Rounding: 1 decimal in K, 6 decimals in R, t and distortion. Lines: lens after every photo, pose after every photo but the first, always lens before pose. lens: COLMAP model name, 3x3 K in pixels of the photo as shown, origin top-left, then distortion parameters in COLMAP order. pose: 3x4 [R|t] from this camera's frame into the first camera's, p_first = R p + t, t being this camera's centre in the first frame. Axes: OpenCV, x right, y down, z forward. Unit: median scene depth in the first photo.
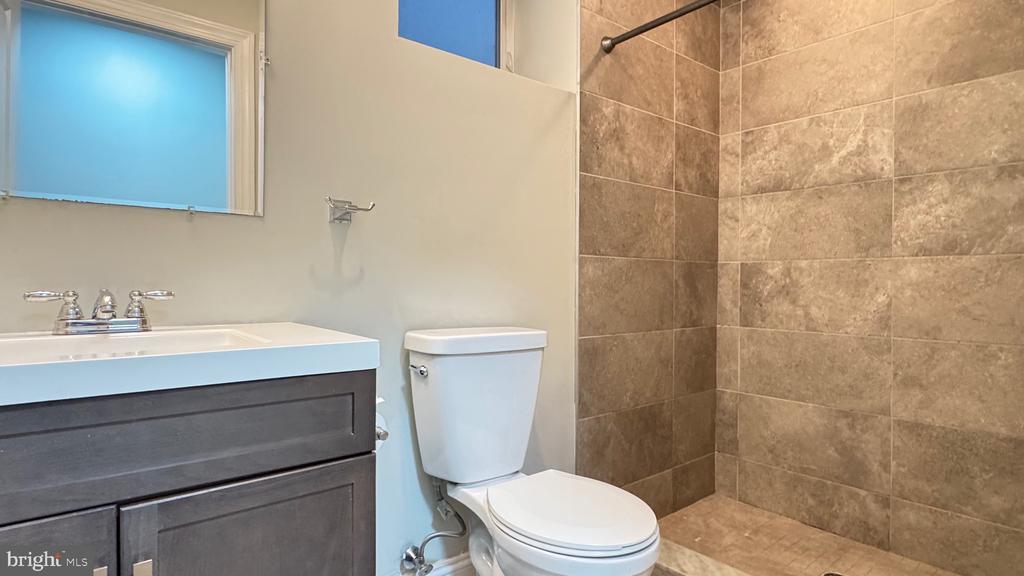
lens RADIAL K [[536.0, 0, 512.0], [0, 536.0, 288.0], [0, 0, 1]] dist [-0.005184, 0.000923]
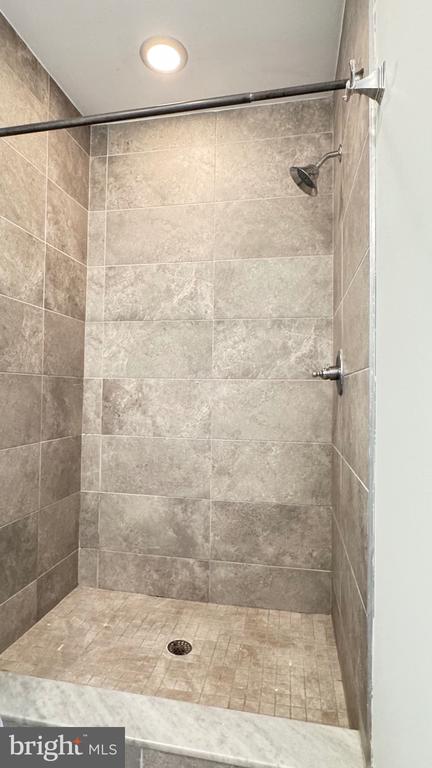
lens RADIAL K [[402.0, 0, 212.9], [0, 402.0, 379.4], [0, 0, 1]] dist [-0.005184, 0.000923]
pose [[0.778023, 0.024953, 0.627740, 0.075384], [-0.005450, 0.999441, -0.032973, -0.020734], [-0.628212, 0.022233, 0.777724, 0.197361]]
